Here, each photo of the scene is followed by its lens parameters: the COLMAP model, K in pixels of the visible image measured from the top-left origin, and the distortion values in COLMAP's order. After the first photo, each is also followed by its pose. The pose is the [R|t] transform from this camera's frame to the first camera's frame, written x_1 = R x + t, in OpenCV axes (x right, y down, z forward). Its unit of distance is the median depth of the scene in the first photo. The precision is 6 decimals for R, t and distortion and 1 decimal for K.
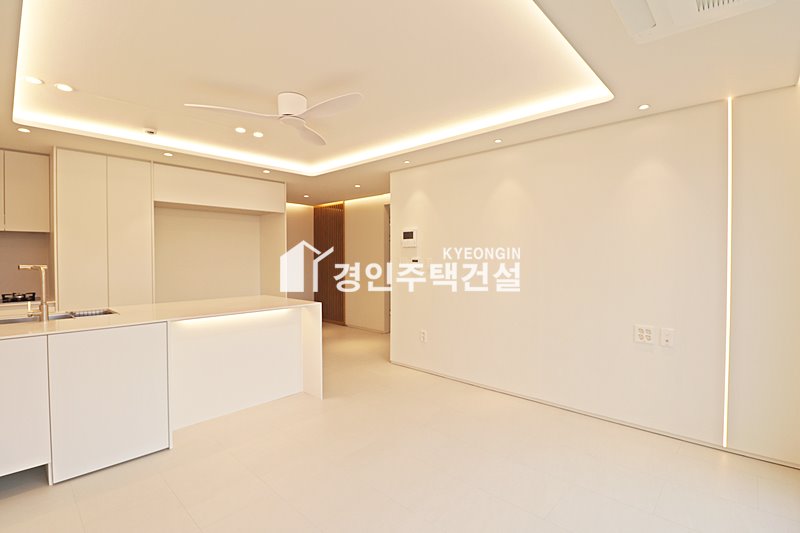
lens RADIAL K [[375.6, 0, 400.0], [0, 375.6, 266.5], [0, 0, 1]] dist [0.026292, -0.025021]
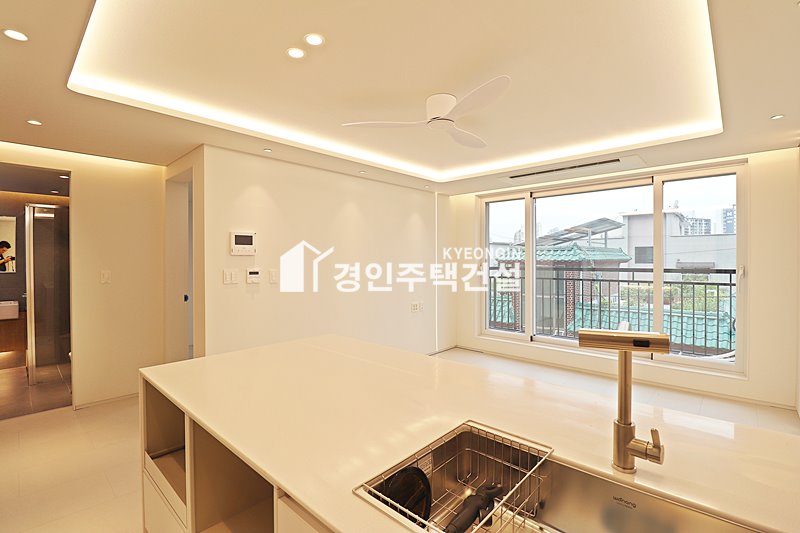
lens RADIAL K [[368.6, 0, 402.0], [0, 368.6, 261.7], [0, 0, 1]] dist [-0.006427, -0.009606]
pose [[-0.008797, -0.006211, 0.999942, -0.777829], [0.027533, 0.999600, 0.006451, -0.036918], [-0.999582, 0.027588, -0.008623, 0.732454]]
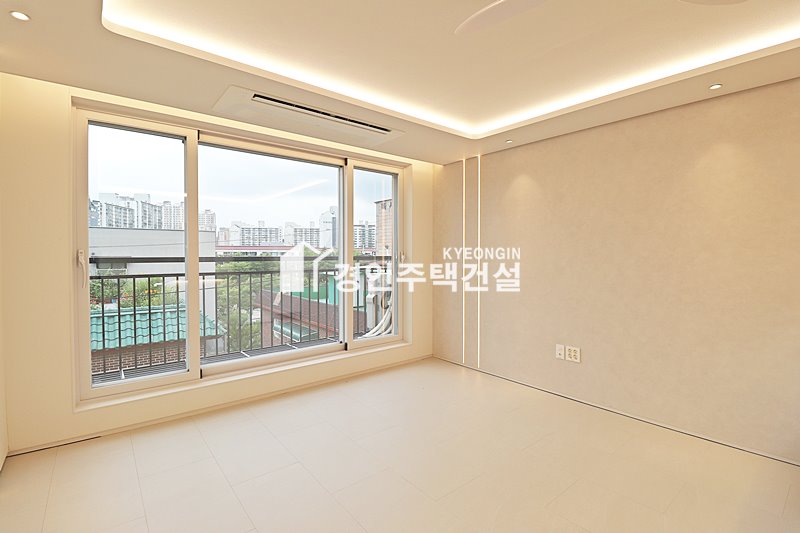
lens RADIAL K [[368.6, 0, 402.0], [0, 368.6, 261.7], [0, 0, 1]] dist [-0.006427, -0.009606]
pose [[-0.992692, -0.002627, 0.120650, -0.044080], [0.002831, 0.998981, 0.045047, -0.019056], [-0.120646, 0.045059, -0.991672, 0.978150]]
